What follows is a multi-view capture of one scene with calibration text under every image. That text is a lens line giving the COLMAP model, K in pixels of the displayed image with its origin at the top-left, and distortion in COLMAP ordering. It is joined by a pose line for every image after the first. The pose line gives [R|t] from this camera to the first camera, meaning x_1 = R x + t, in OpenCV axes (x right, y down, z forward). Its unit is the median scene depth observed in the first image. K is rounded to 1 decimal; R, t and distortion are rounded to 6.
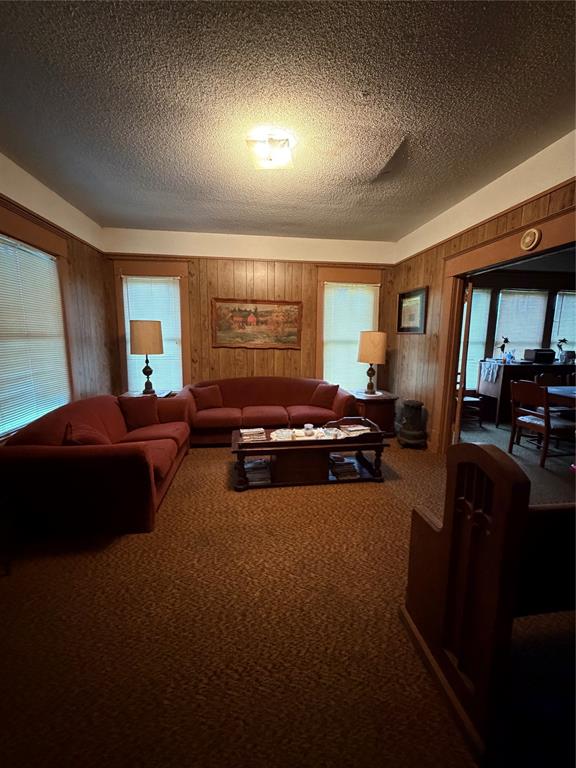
lens RADIAL K [[306.2, 0, 287.2], [0, 306.2, 382.4], [0, 0, 1]] dist [-0.002088, 0.000044]
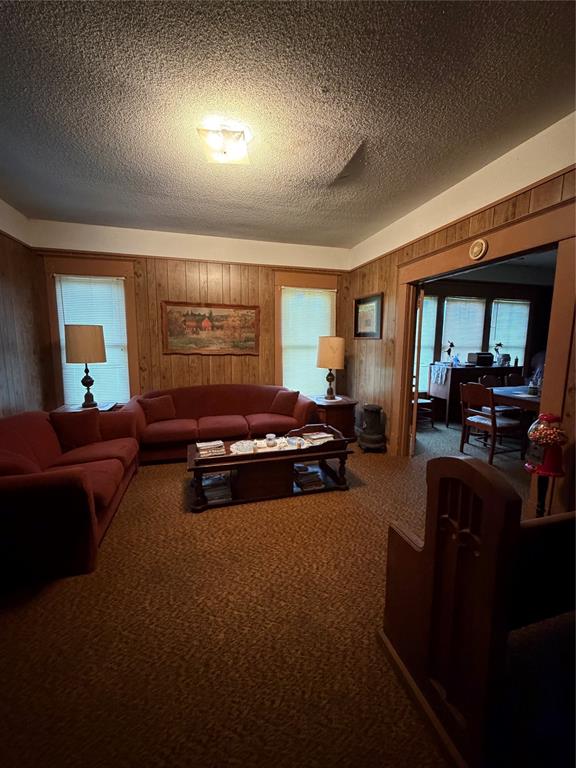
lens RADIAL K [[306.2, 0, 287.4], [0, 306.2, 382.3], [0, 0, 1]] dist [-0.002088, 0.000044]
pose [[0.989509, -0.022969, 0.142633, -0.011471], [0.025232, 0.999583, -0.014077, -0.011163], [-0.142250, 0.017528, 0.989676, 0.052791]]
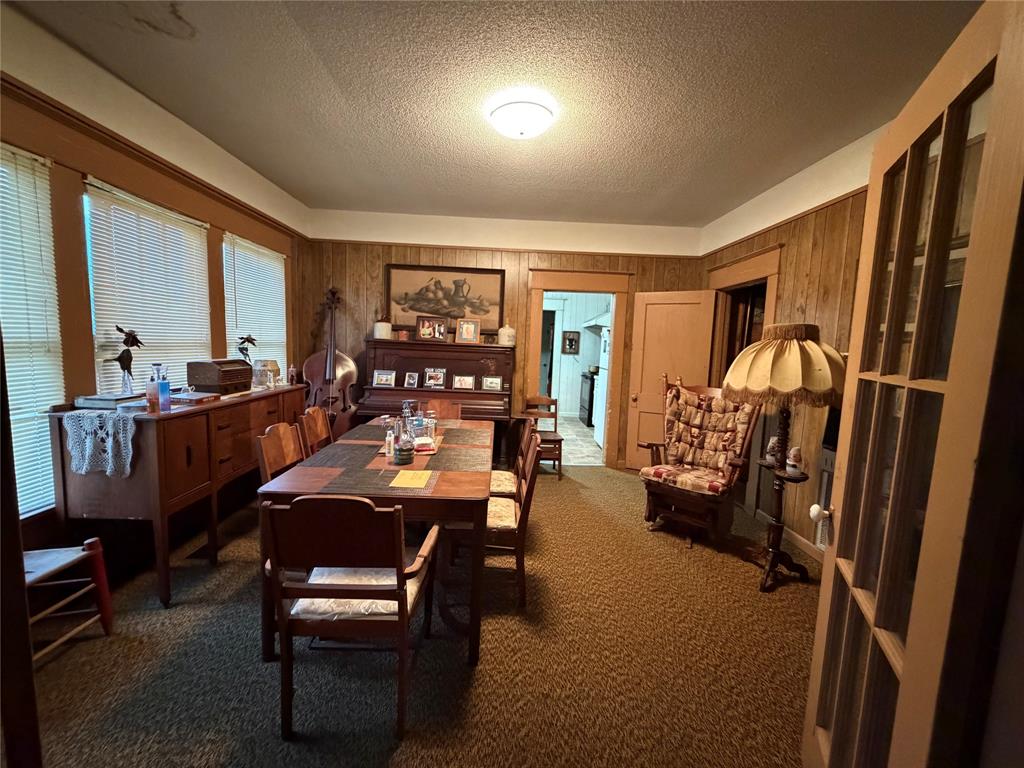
lens RADIAL K [[408.2, 0, 510.4], [0, 408.2, 385.2], [0, 0, 1]] dist [-0.002088, 0.000044]
pose [[0.116809, -0.106084, 0.987472, 0.557868], [0.116456, 0.988883, 0.092460, -0.142719], [-0.986303, 0.104197, 0.127864, 0.958612]]
